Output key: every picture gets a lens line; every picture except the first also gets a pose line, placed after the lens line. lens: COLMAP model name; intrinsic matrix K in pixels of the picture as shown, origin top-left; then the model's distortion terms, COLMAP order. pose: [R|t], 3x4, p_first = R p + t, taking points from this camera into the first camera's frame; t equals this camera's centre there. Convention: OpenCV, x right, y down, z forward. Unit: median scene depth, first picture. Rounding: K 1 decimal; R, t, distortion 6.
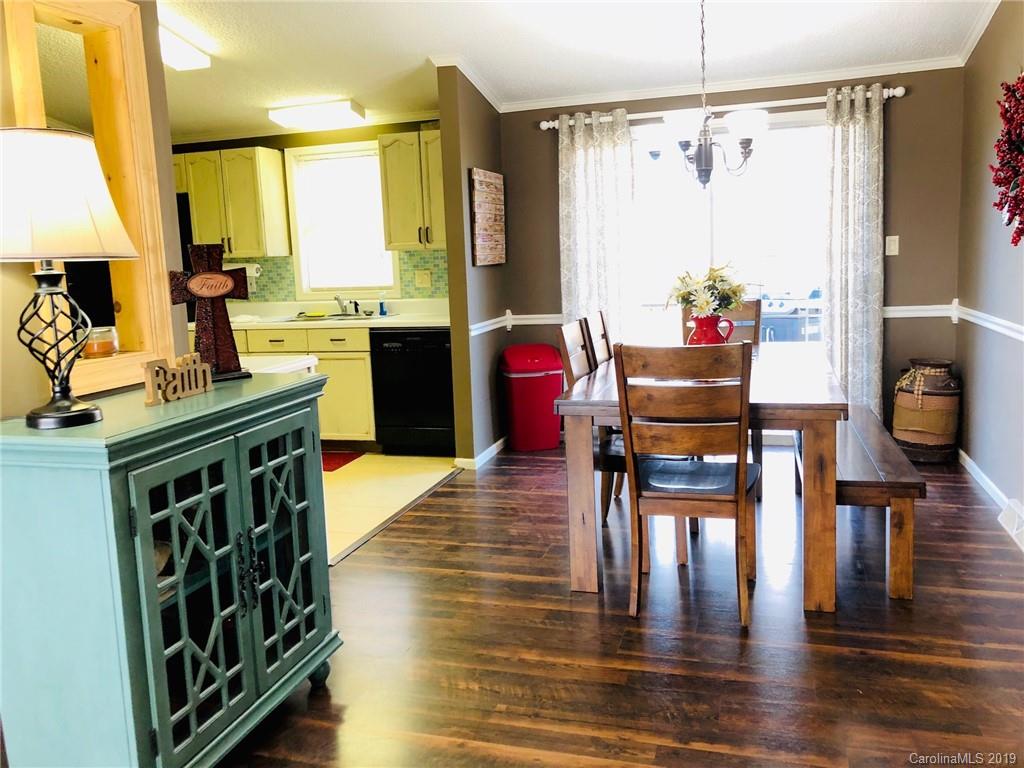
lens RADIAL K [[836.9, 0, 507.3], [0, 836.9, 382.9], [0, 0, 1]] dist [0.052394, -0.070447]
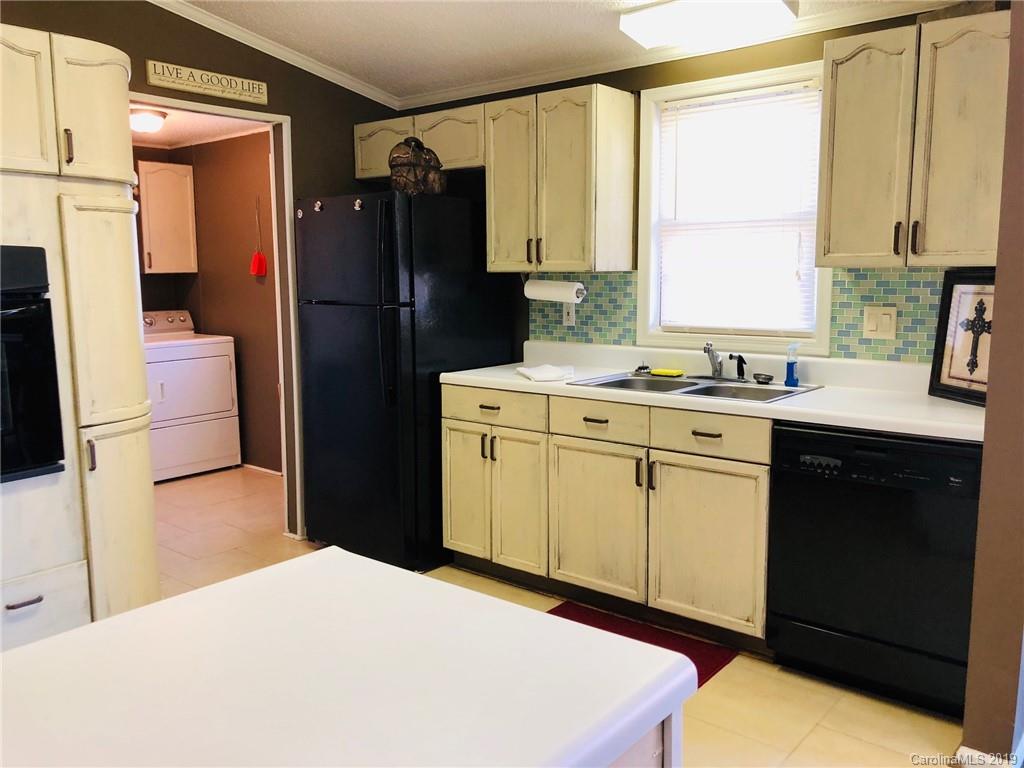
lens RADIAL K [[836.9, 0, 494.9], [0, 836.9, 380.8], [0, 0, 1]] dist [0.052394, -0.070447]
pose [[0.915900, 0.084576, -0.392395, -0.123788], [-0.090682, 0.995875, 0.002985, -0.076257], [0.391029, 0.032849, 0.919792, 0.477387]]
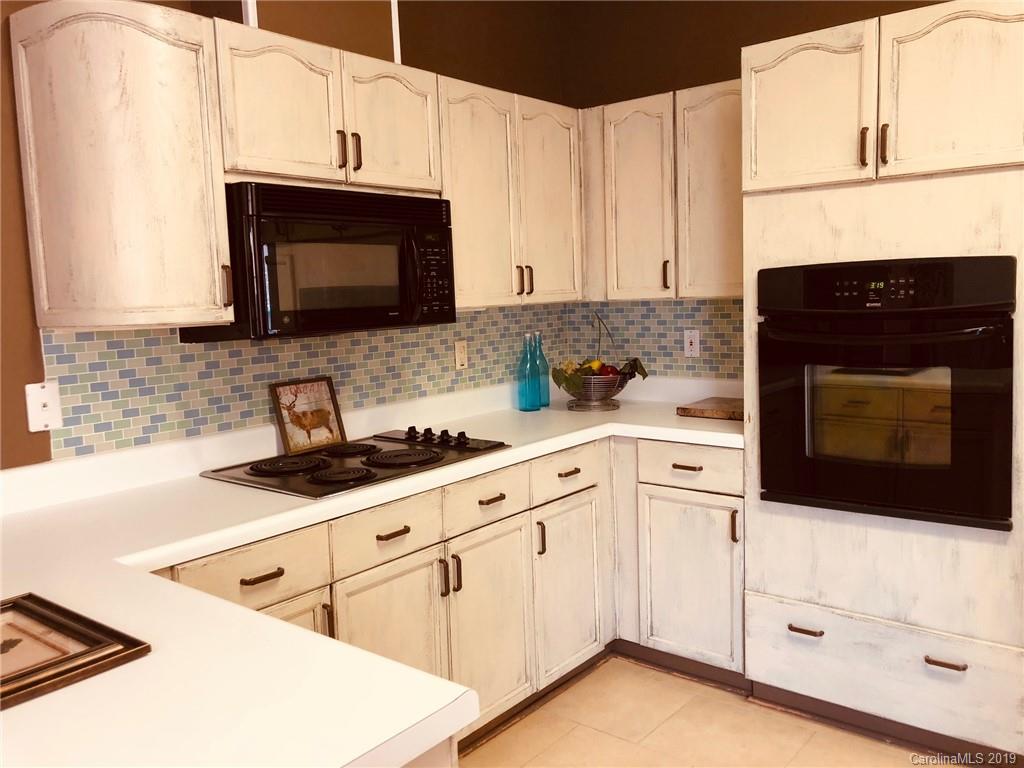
lens RADIAL K [[836.9, 0, 512.1], [0, 836.9, 374.2], [0, 0, 1]] dist [0.052394, -0.070447]
pose [[-0.364704, 0.156137, -0.917939, -0.102438], [-0.089913, 0.975328, 0.201622, -0.133339], [0.926772, 0.156067, -0.341667, 0.750991]]
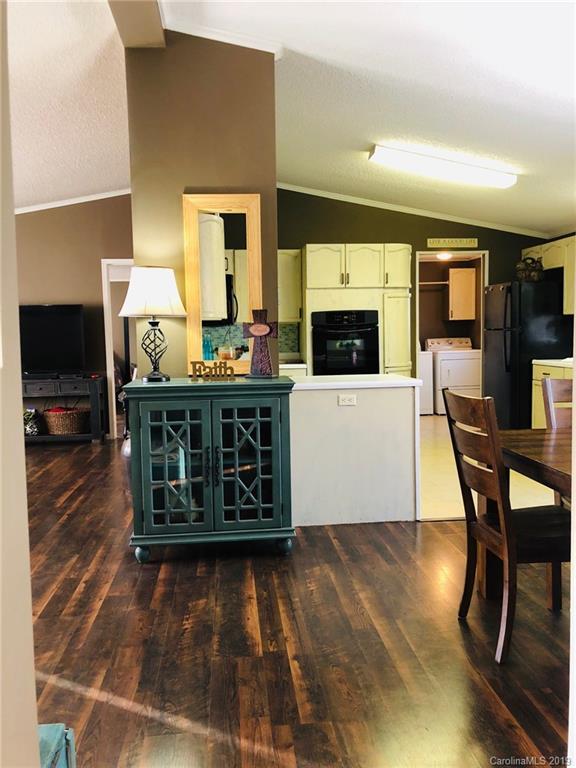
lens RADIAL K [[627.7, 0, 293.2], [0, 627.7, 382.1], [0, 0, 1]] dist [0.052394, -0.070447]
pose [[0.397148, 0.109225, -0.911232, 0.466491], [-0.140129, 0.988467, 0.057410, -0.039838], [0.906994, 0.104890, 0.407873, 0.211238]]
